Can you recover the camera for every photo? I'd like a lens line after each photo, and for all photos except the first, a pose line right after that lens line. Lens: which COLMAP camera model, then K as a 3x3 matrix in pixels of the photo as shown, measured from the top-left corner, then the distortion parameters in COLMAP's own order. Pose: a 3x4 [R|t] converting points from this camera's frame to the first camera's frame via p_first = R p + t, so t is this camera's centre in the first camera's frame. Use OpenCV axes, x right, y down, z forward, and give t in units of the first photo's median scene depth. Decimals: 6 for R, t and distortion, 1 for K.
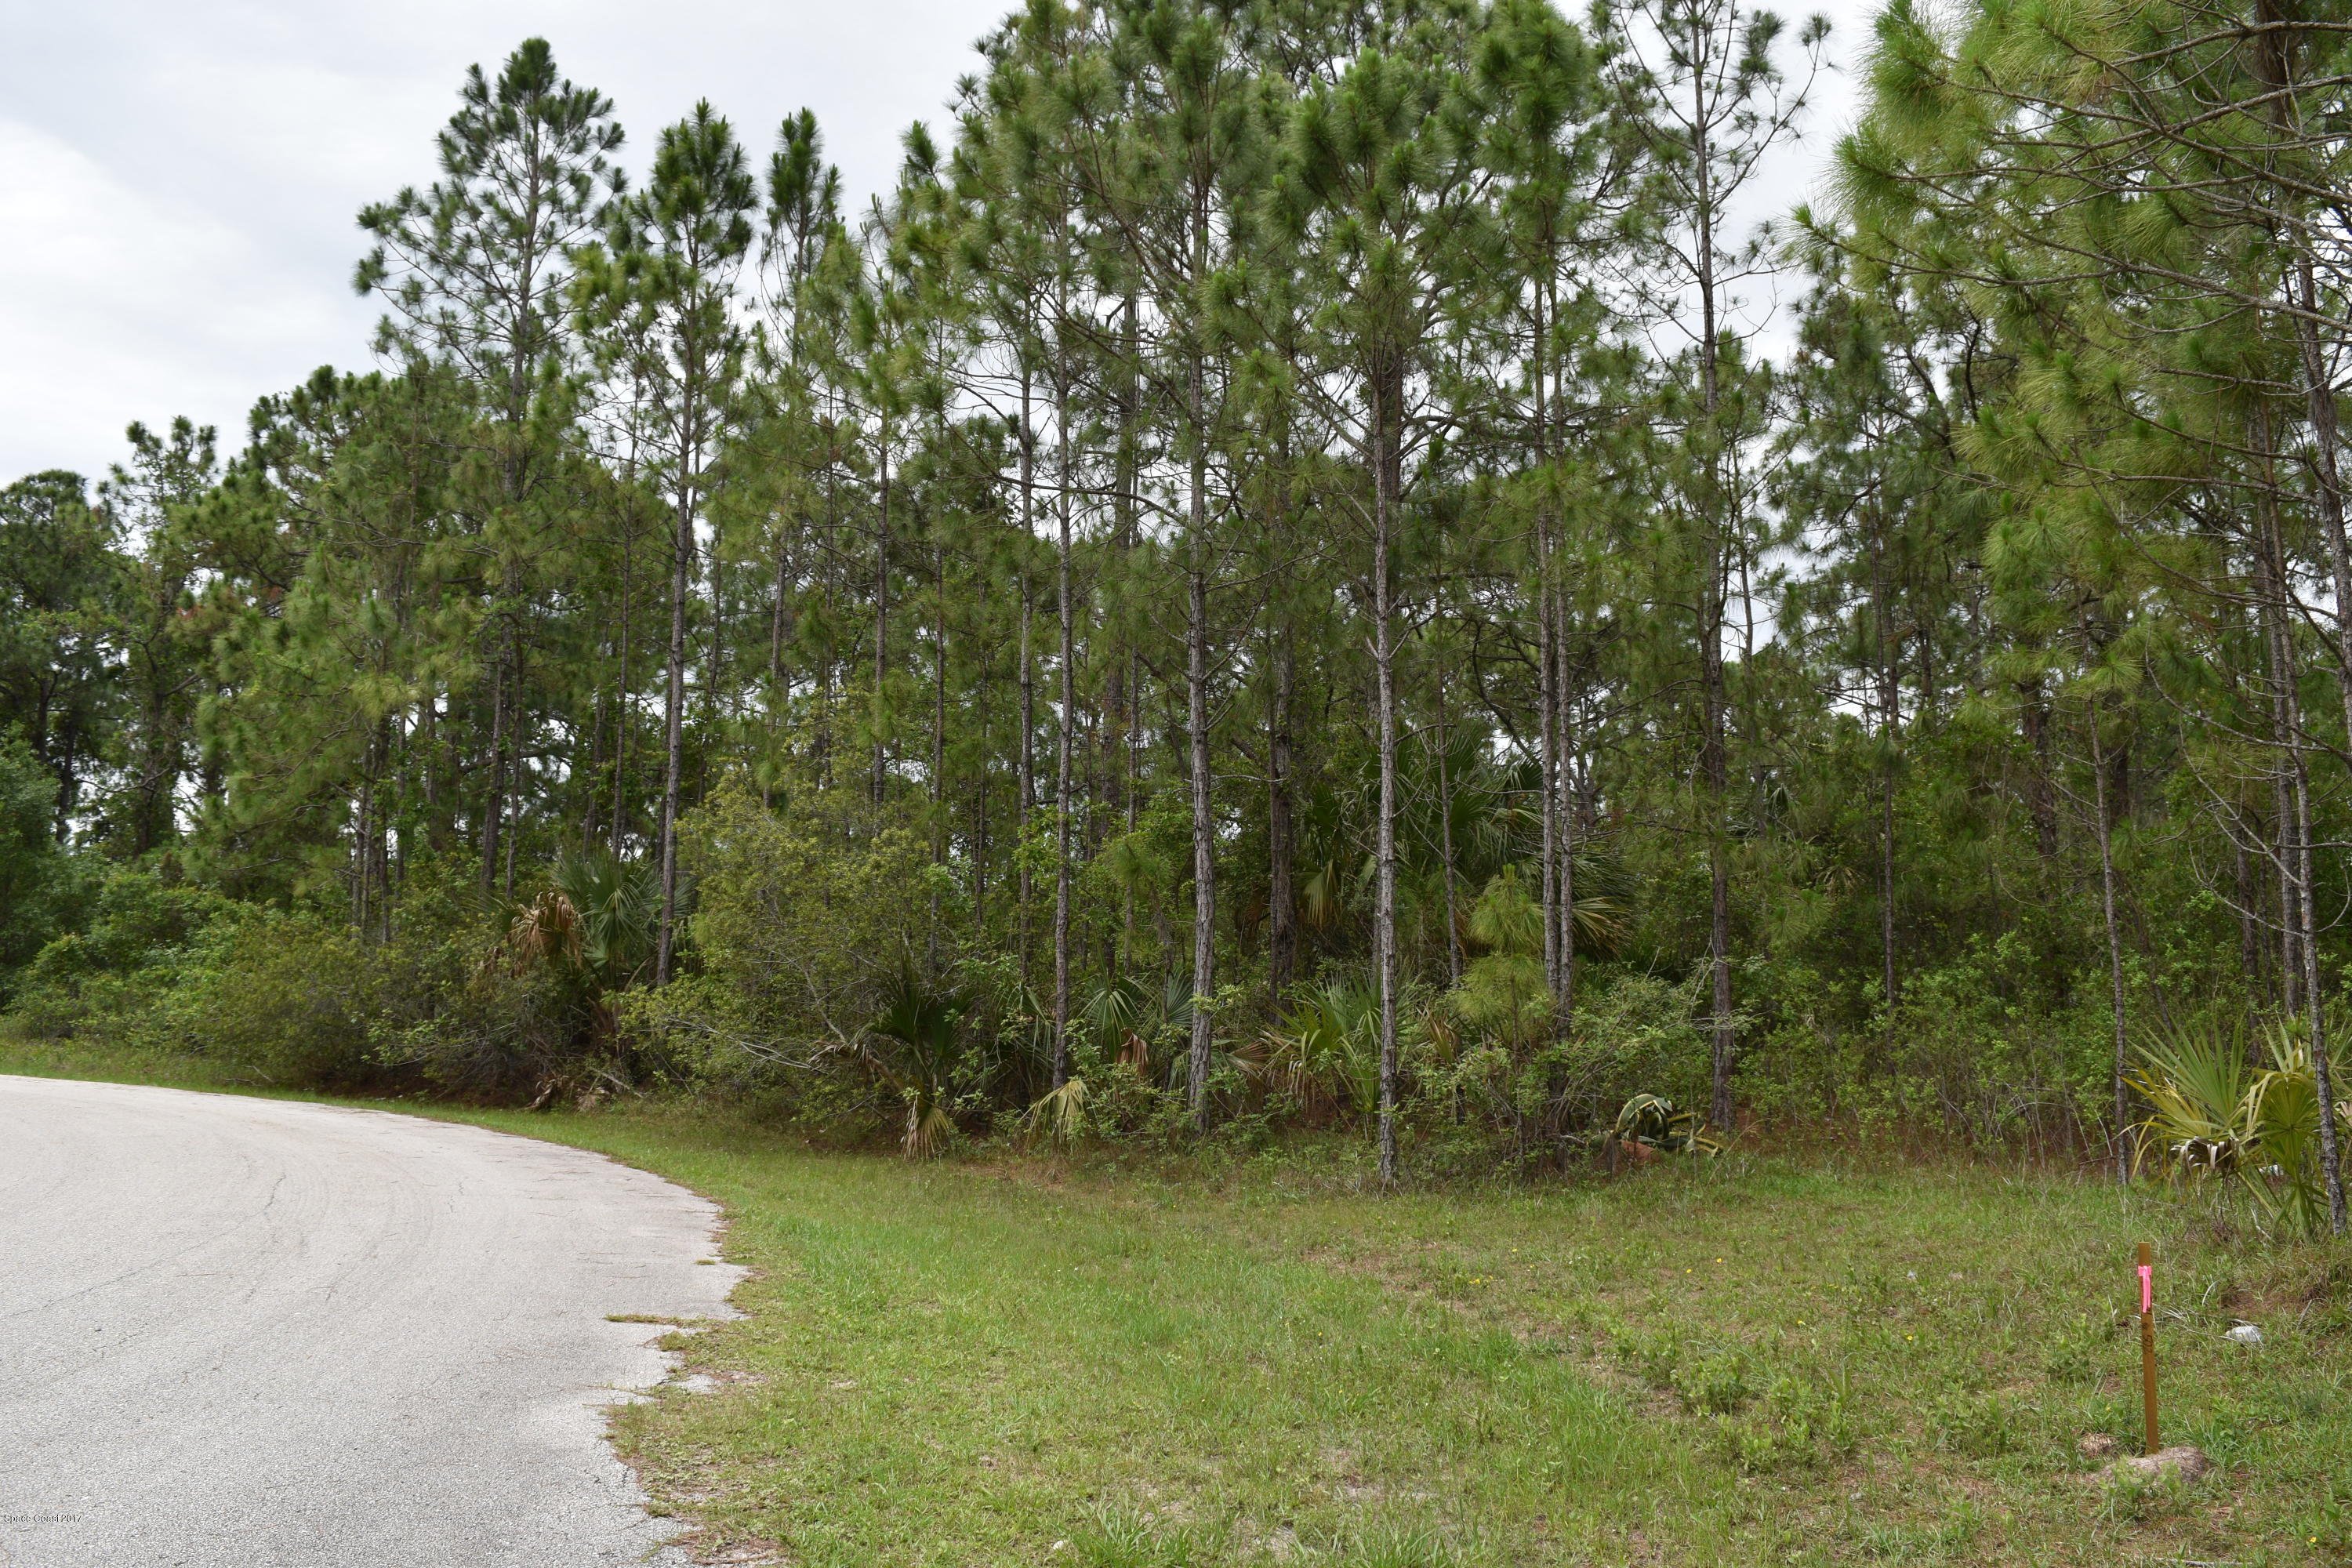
lens RADIAL K [[1895.9, 0, 1176.0], [0, 1895.9, 784.0], [0, 0, 1]] dist [-0.076089, 0.007291]
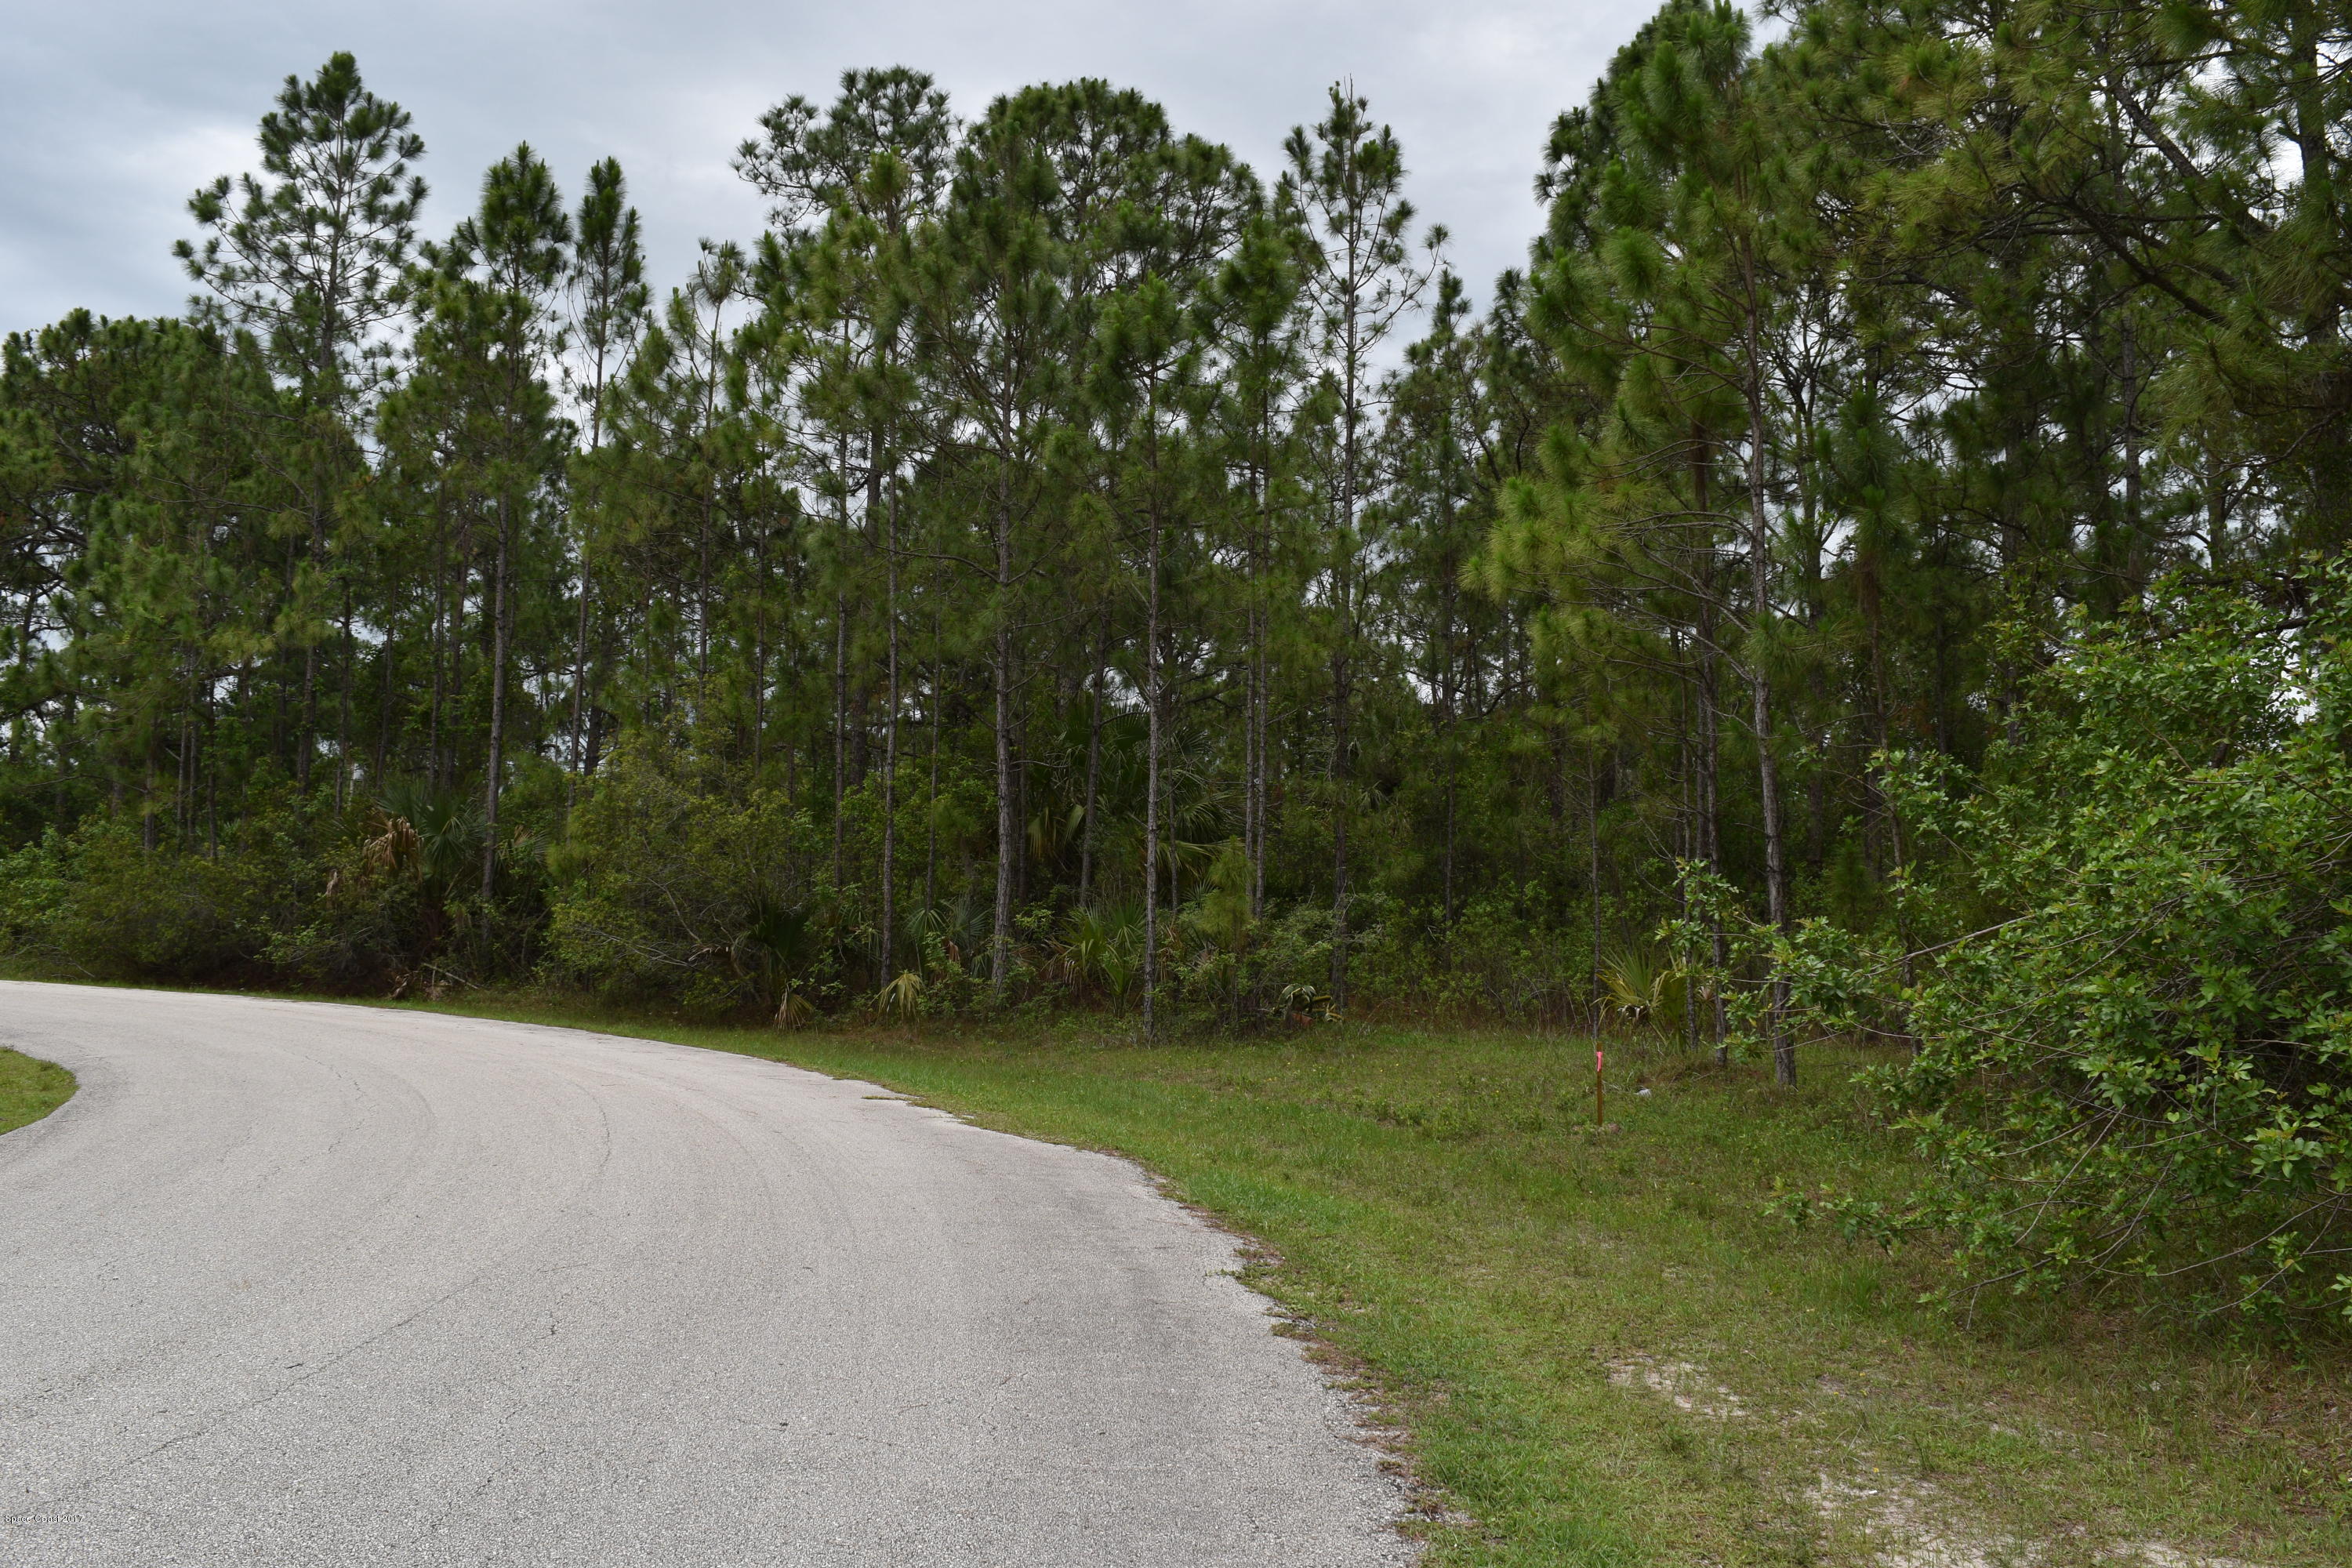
lens RADIAL K [[1870.5, 0, 1211.6], [0, 1870.5, 792.9], [0, 0, 1]] dist [-0.064320, -0.003809]
pose [[0.966393, 0.023093, 0.256031, -0.125181], [-0.037943, 0.997862, 0.053212, -0.038800], [-0.254254, -0.061138, 0.965203, -0.252074]]
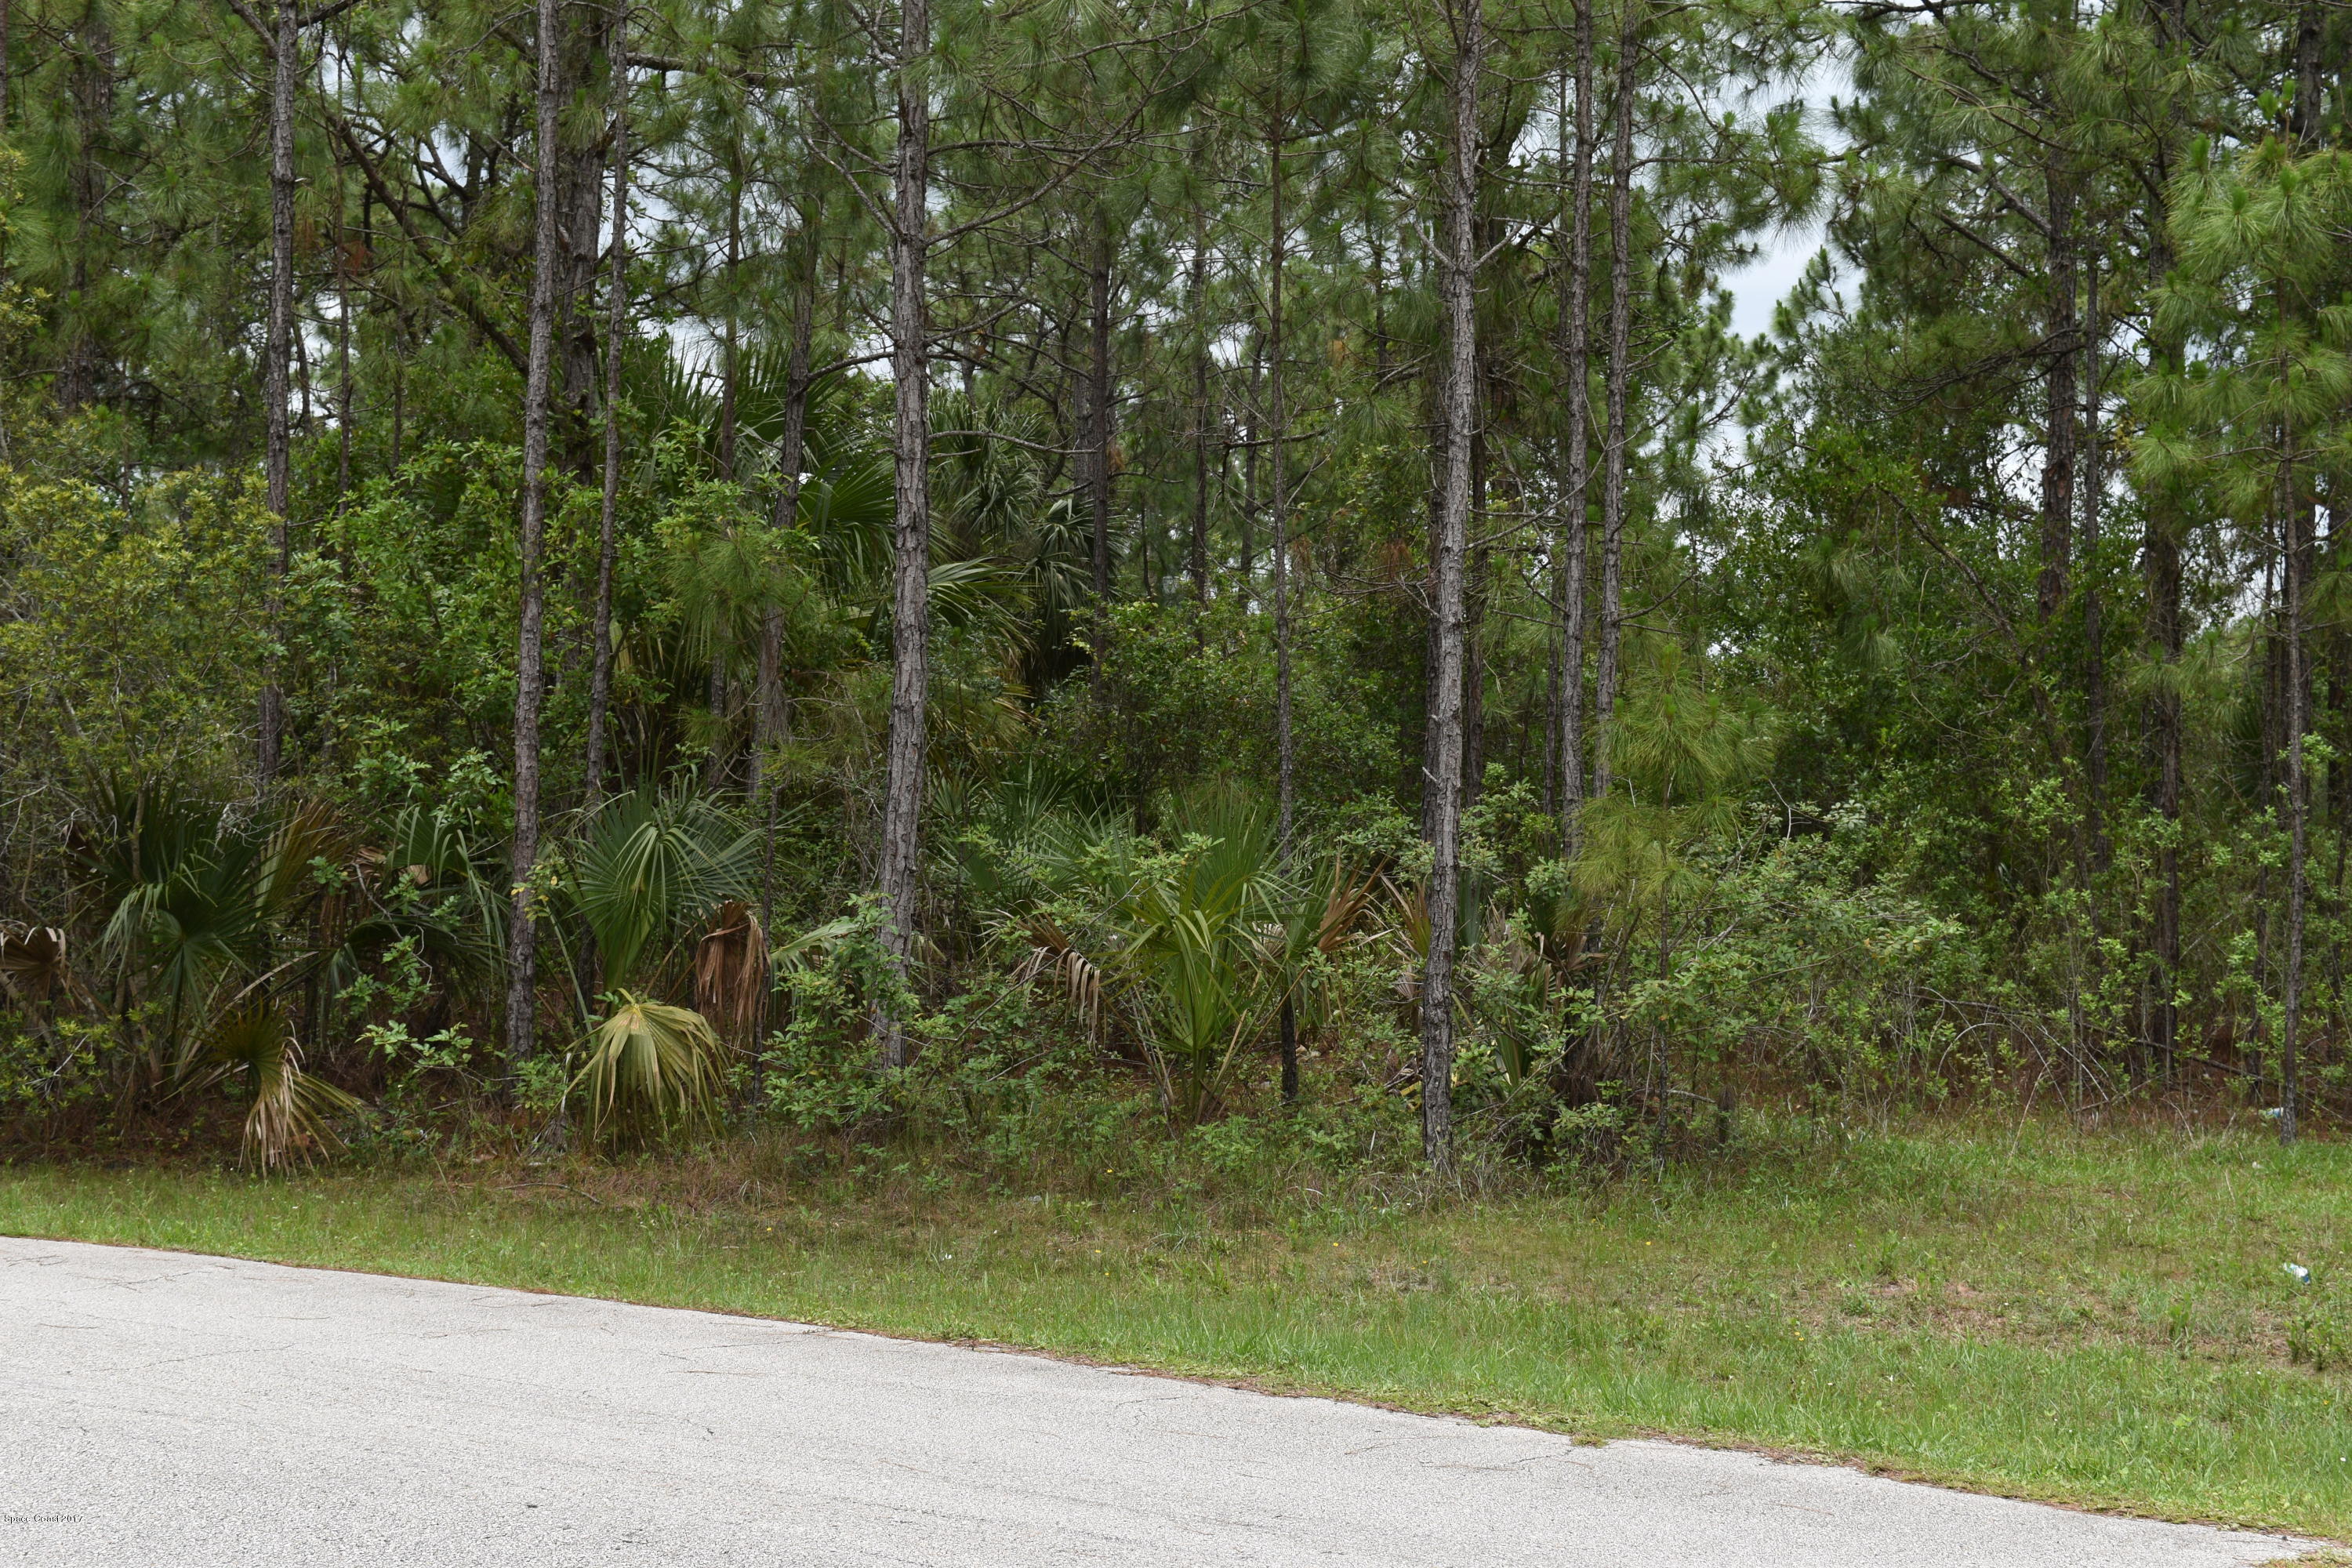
lens RADIAL K [[3223.0, 0, 1171.5], [0, 3223.0, 816.1], [0, 0, 1]] dist [-0.007797, 0.028370]
pose [[0.809918, 0.019711, 0.586212, -0.289381], [-0.090119, 0.991750, 0.091163, 0.009622], [-0.579579, -0.126663, 0.805012, 0.147025]]
